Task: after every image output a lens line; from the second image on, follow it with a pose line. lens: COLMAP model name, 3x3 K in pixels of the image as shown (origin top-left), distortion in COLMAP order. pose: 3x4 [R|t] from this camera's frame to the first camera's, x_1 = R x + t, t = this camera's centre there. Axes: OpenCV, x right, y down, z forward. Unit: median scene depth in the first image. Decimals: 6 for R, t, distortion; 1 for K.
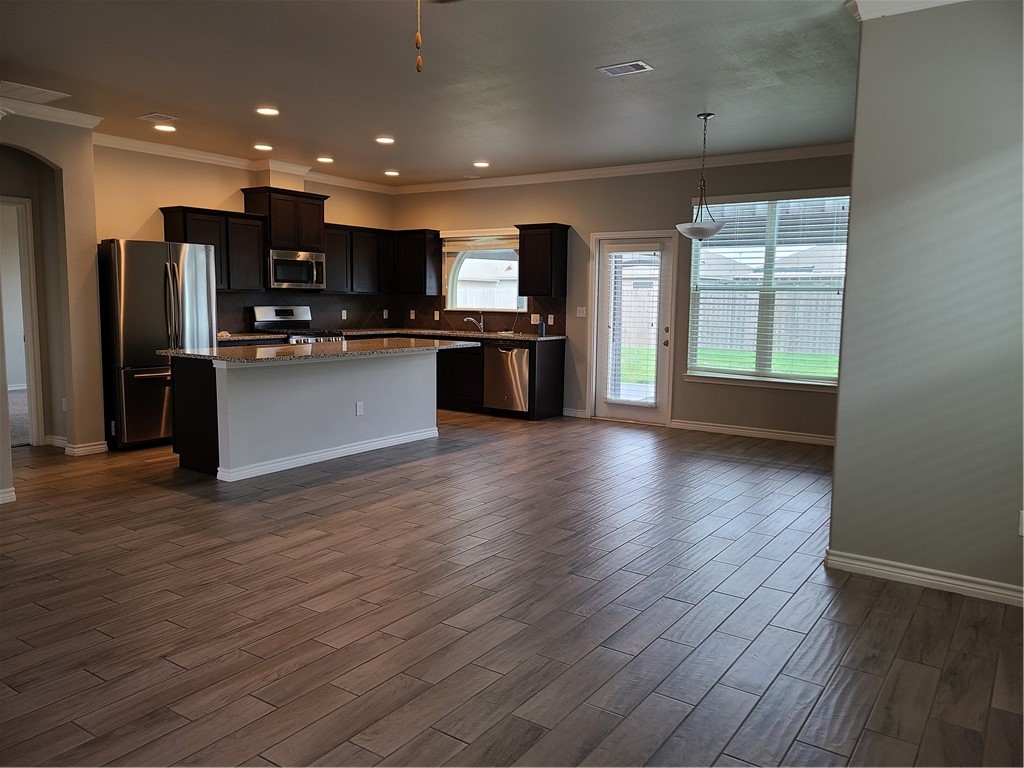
lens RADIAL K [[768.4, 0, 512.2], [0, 768.4, 379.3], [0, 0, 1]] dist [0.037418, -0.011347]
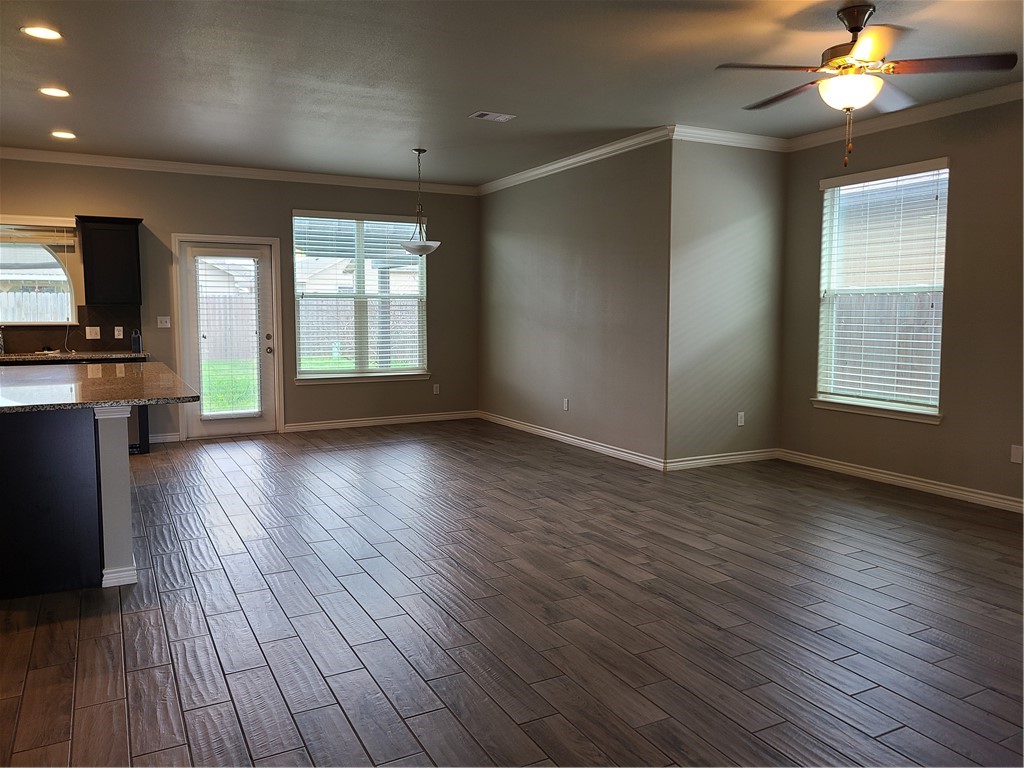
lens RADIAL K [[768.4, 0, 516.1], [0, 768.4, 375.6], [0, 0, 1]] dist [0.037418, -0.011347]
pose [[0.455338, -0.093778, 0.885366, -0.526967], [0.100824, 0.993471, 0.053376, -0.034046], [-0.884591, 0.064962, 0.461821, 0.244155]]
